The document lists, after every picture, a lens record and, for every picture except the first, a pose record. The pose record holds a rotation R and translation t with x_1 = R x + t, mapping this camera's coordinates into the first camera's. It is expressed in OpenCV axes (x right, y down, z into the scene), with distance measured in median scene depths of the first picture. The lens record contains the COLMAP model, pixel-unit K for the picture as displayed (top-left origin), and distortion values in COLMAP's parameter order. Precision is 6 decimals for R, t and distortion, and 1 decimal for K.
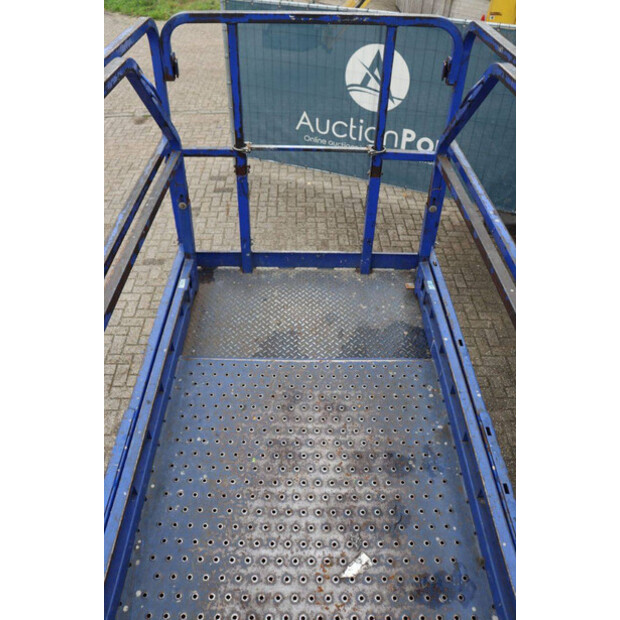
lens RADIAL K [[519.0, 0, 310.0], [0, 519.0, 310.0], [0, 0, 1]] dist [-0.075502, 0.011547]
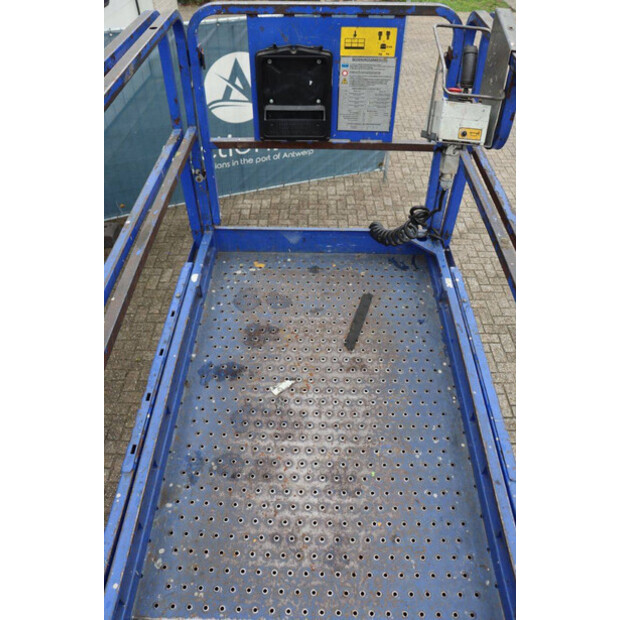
lens RADIAL K [[519.0, 0, 310.0], [0, 519.0, 310.0], [0, 0, 1]] dist [-0.075502, 0.011547]
pose [[-0.999475, -0.031838, 0.006082, 0.016603], [0.003751, 0.072784, 0.997341, -0.744844], [-0.032196, 0.996839, -0.072627, 0.794273]]
